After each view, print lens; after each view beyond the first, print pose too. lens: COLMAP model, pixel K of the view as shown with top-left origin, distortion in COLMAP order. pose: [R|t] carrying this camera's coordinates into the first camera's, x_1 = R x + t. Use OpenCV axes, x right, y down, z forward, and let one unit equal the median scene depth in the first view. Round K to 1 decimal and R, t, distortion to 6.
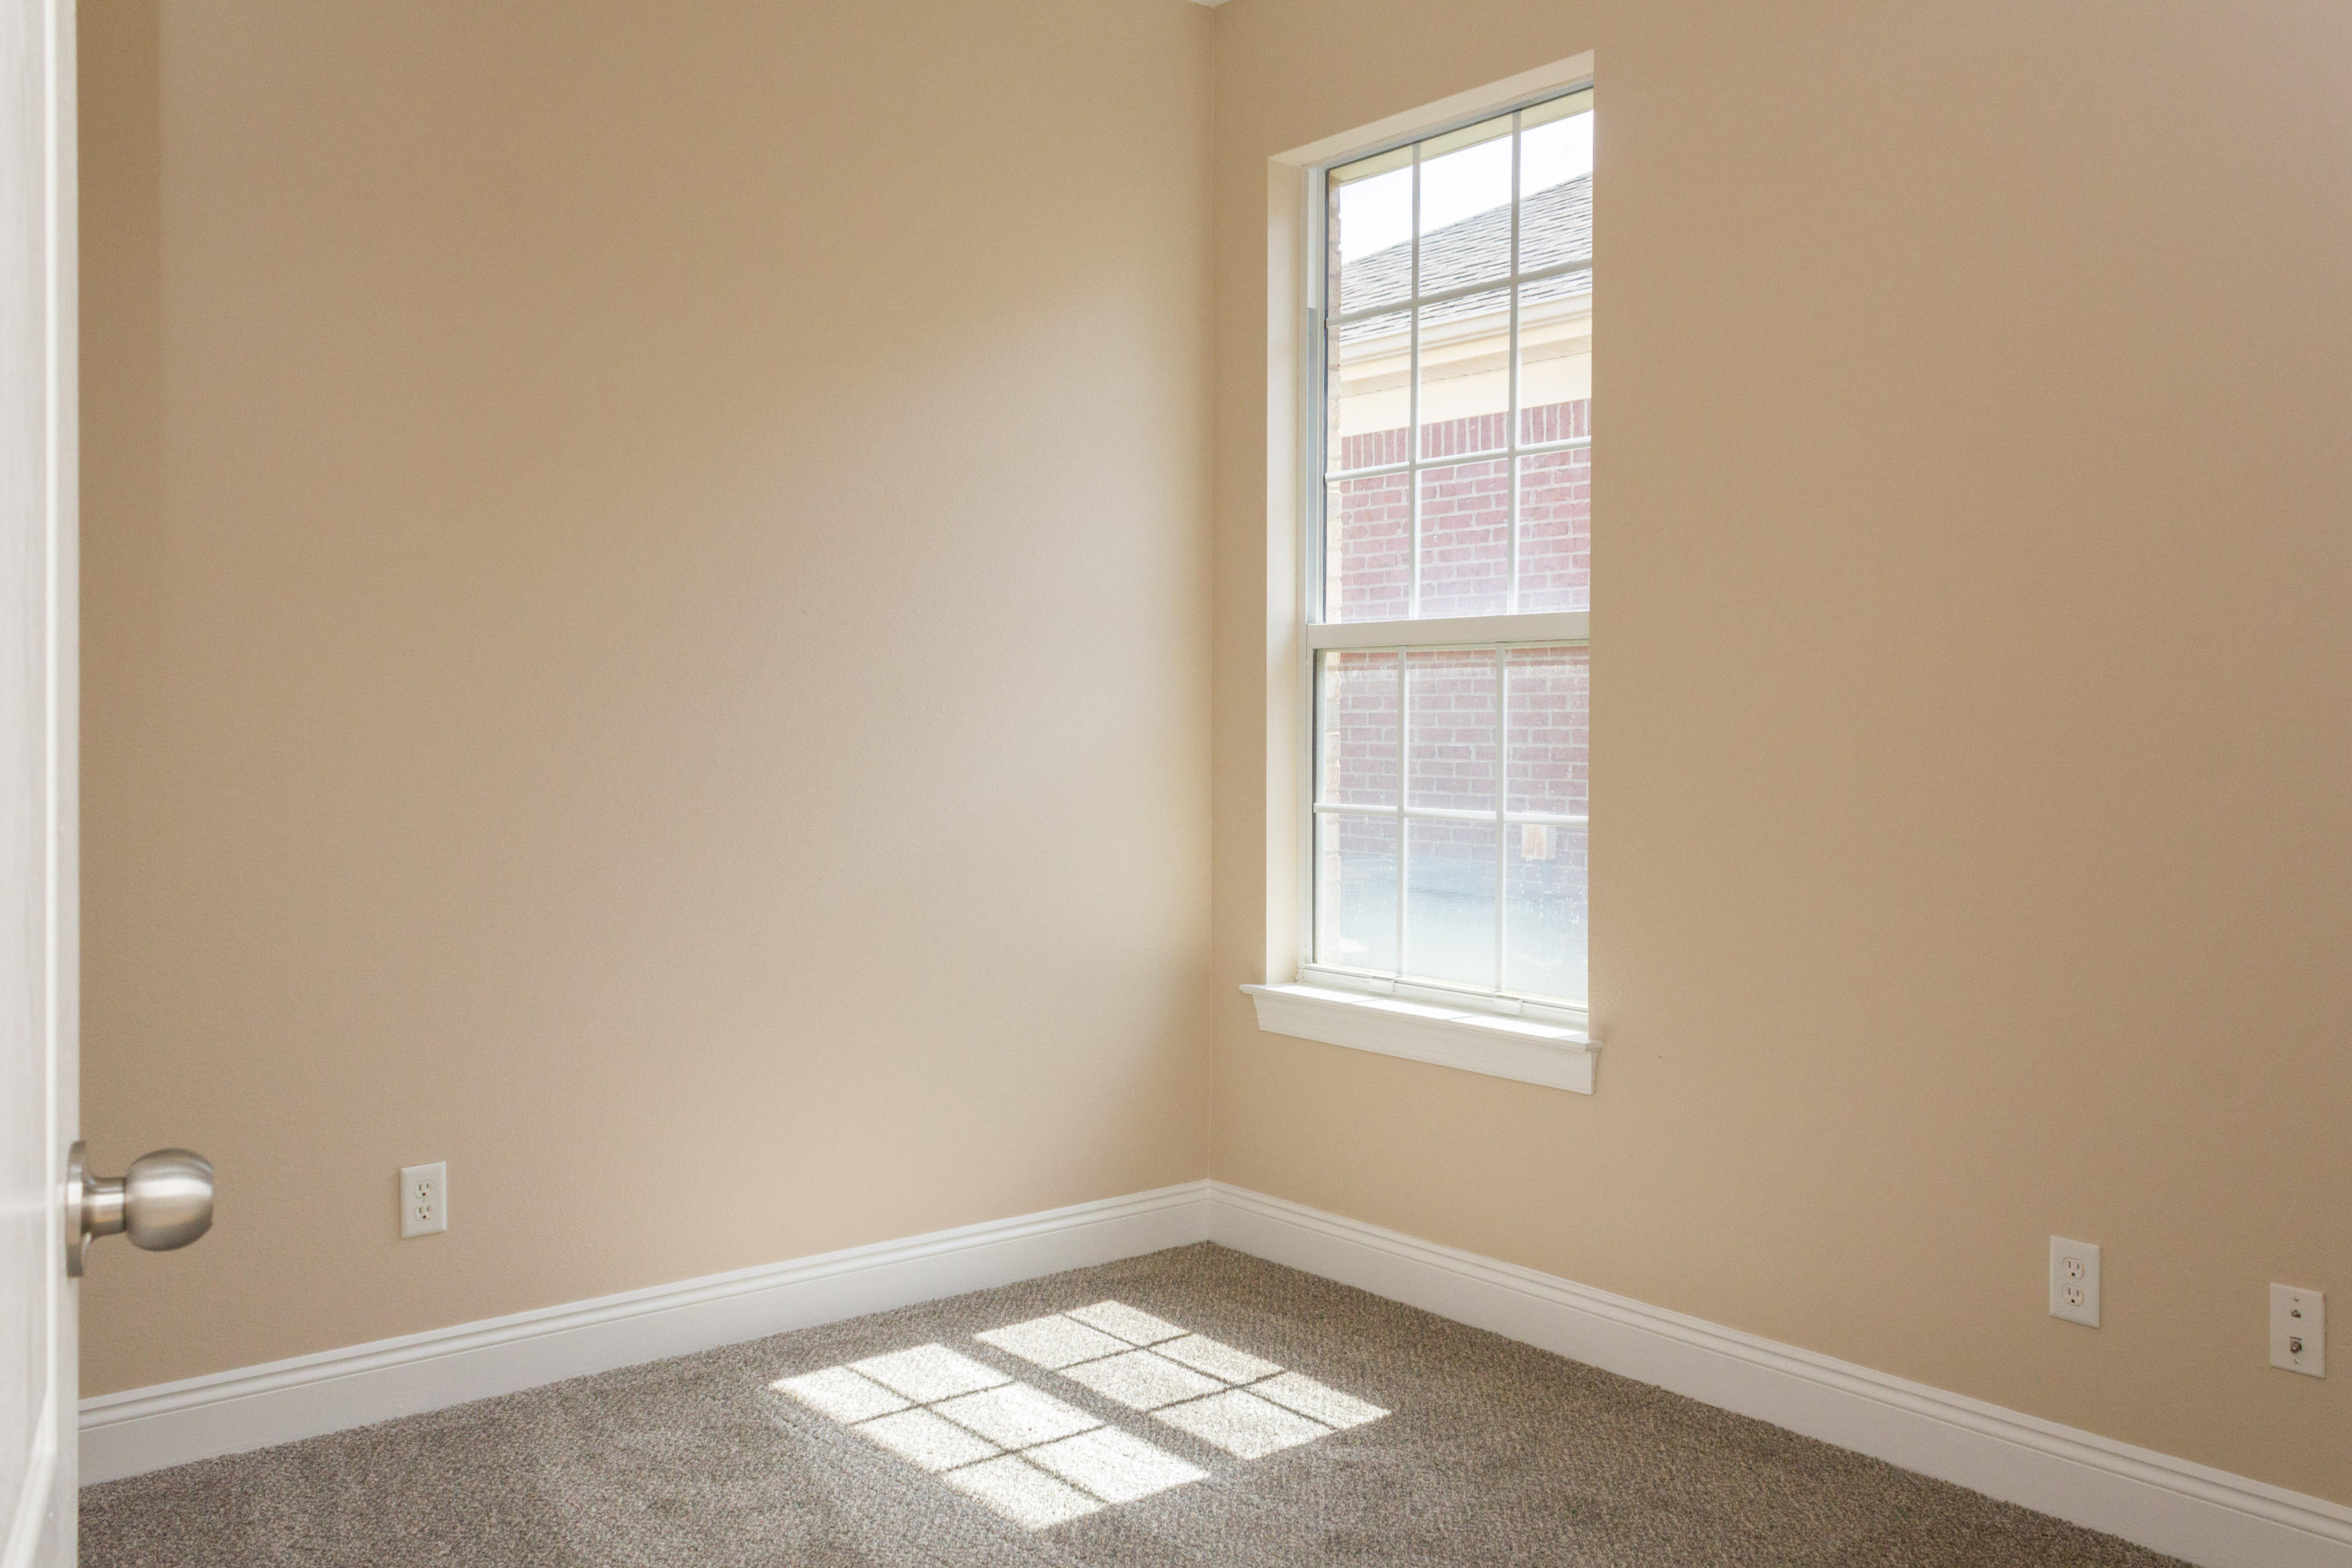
lens RADIAL K [[1937.3, 0, 1134.6], [0, 1937.3, 788.6], [0, 0, 1]] dist [0.039139, -0.045350]
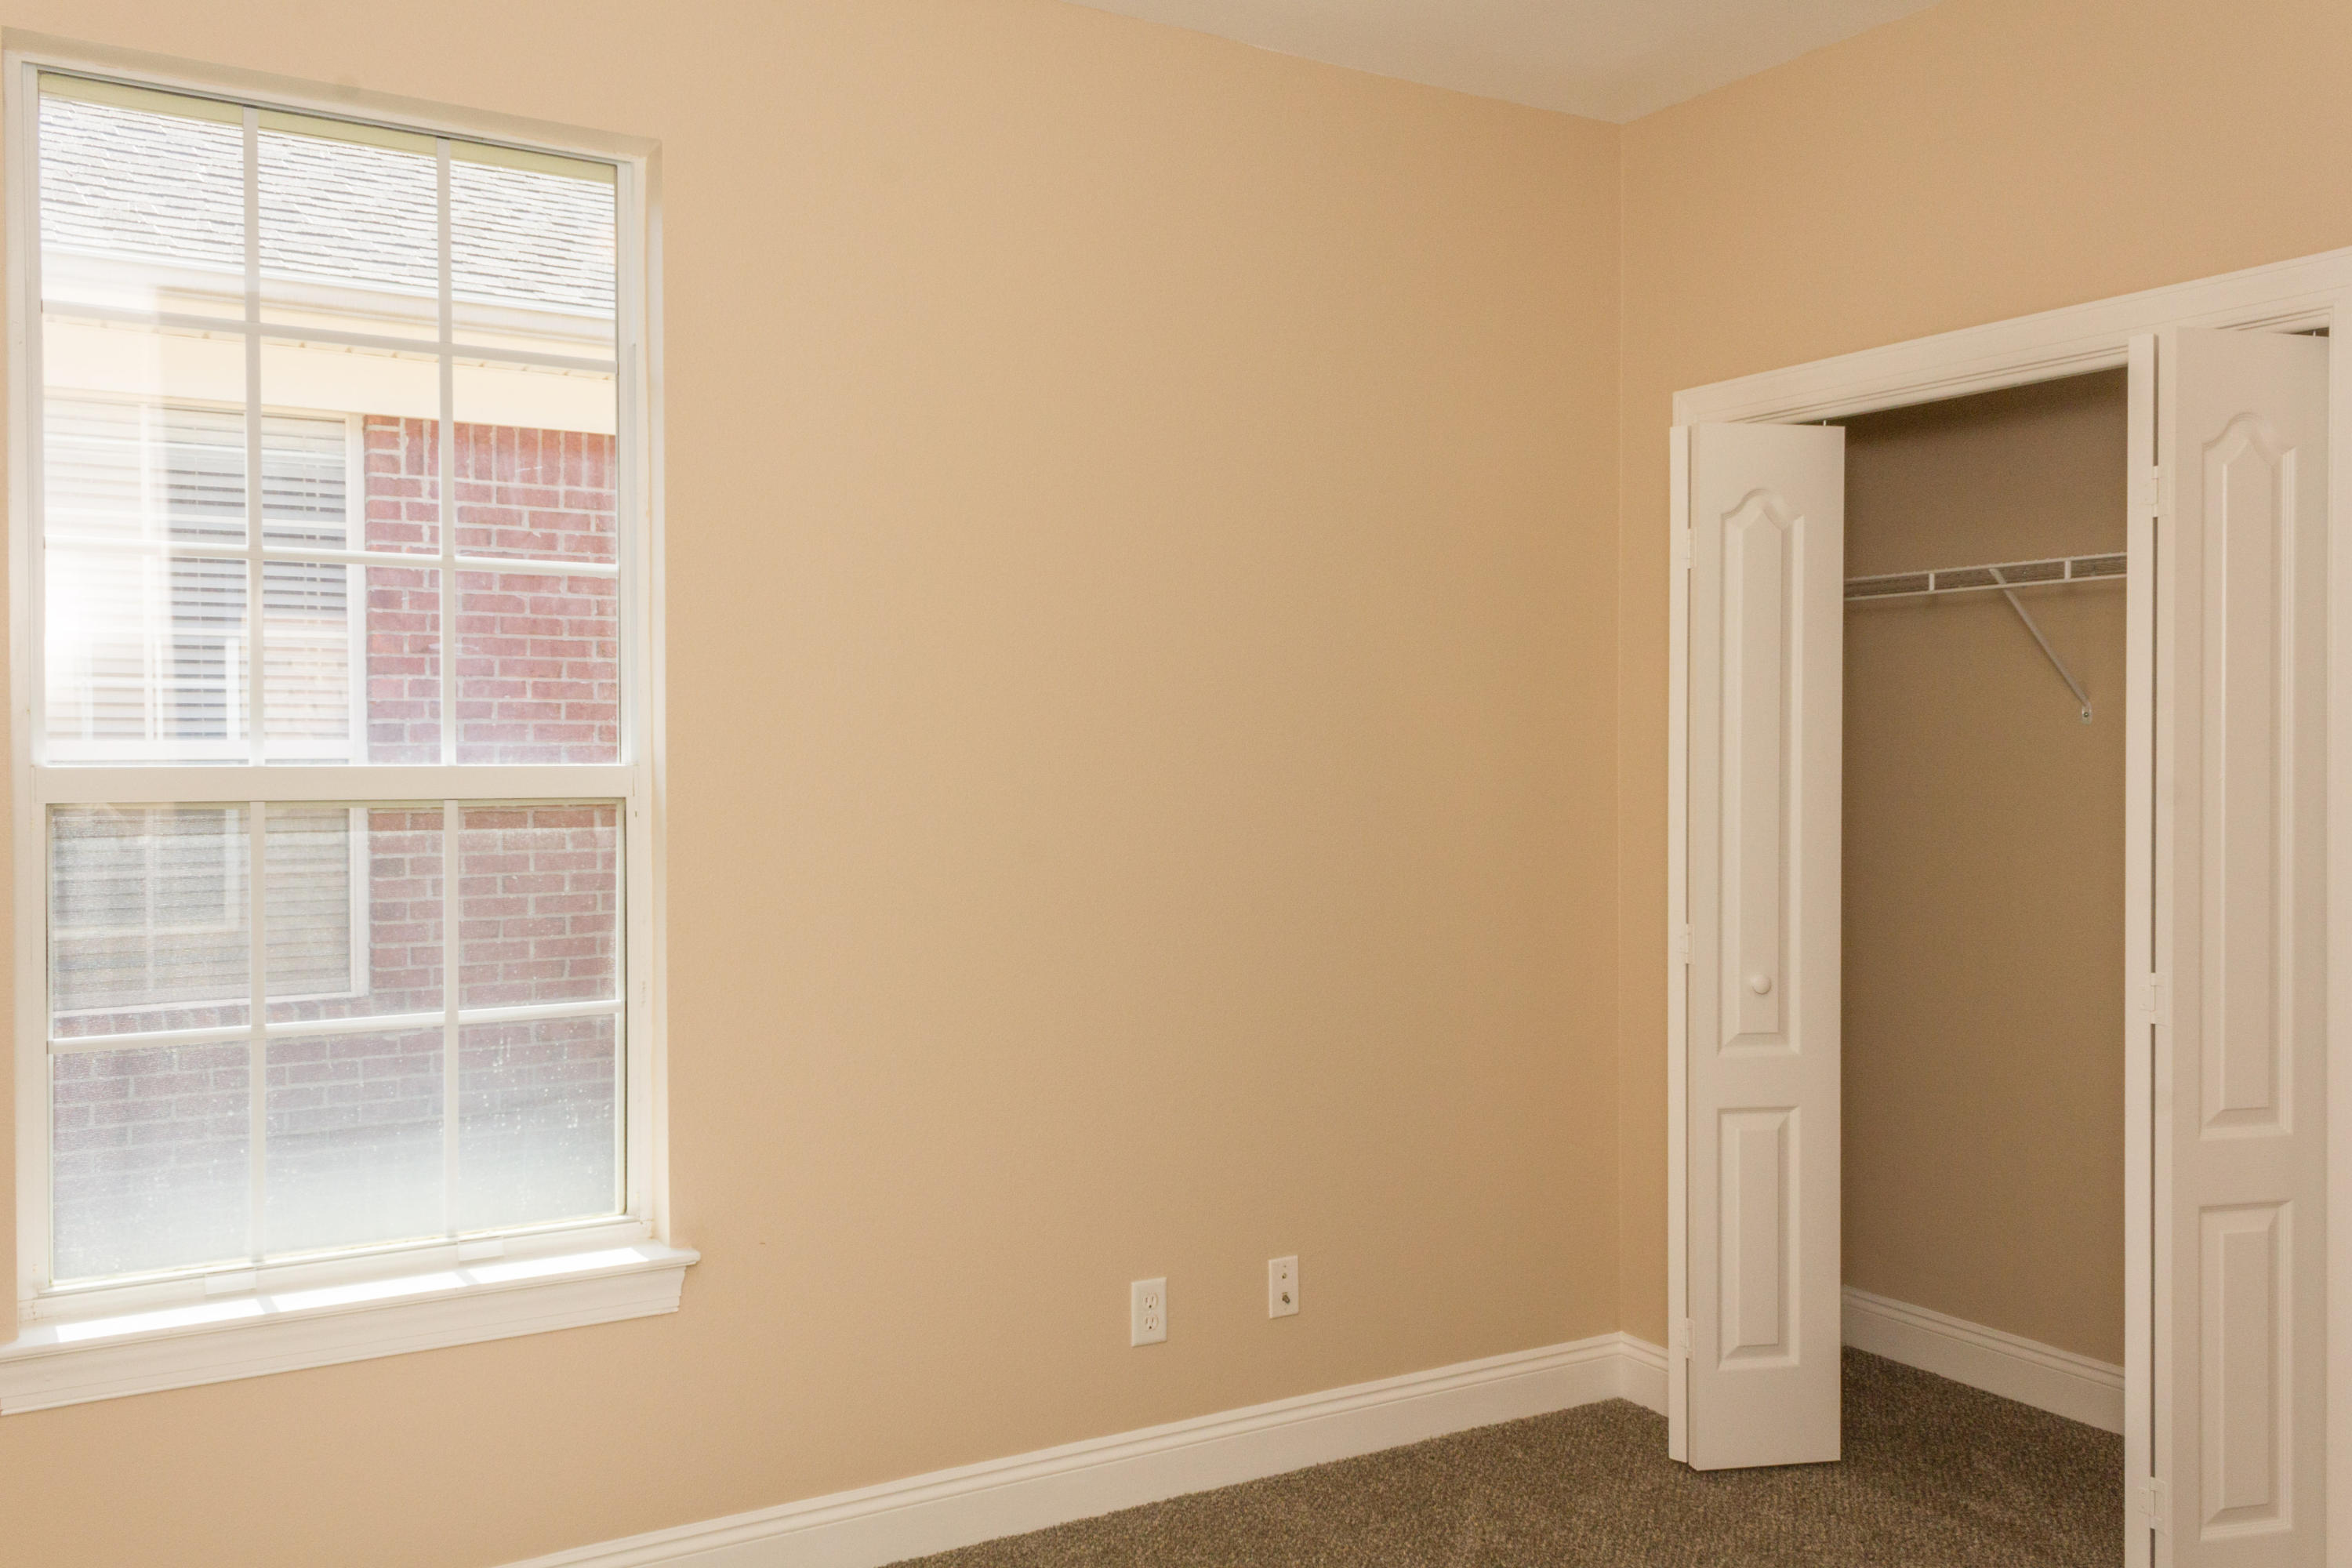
lens RADIAL K [[1937.3, 0, 1134.6], [0, 1937.3, 788.6], [0, 0, 1]] dist [0.039139, -0.045350]
pose [[0.128646, 0.004027, 0.991682, -0.774875], [0.048565, 0.998766, -0.010356, -0.077907], [-0.990501, 0.049494, 0.128291, 0.808297]]
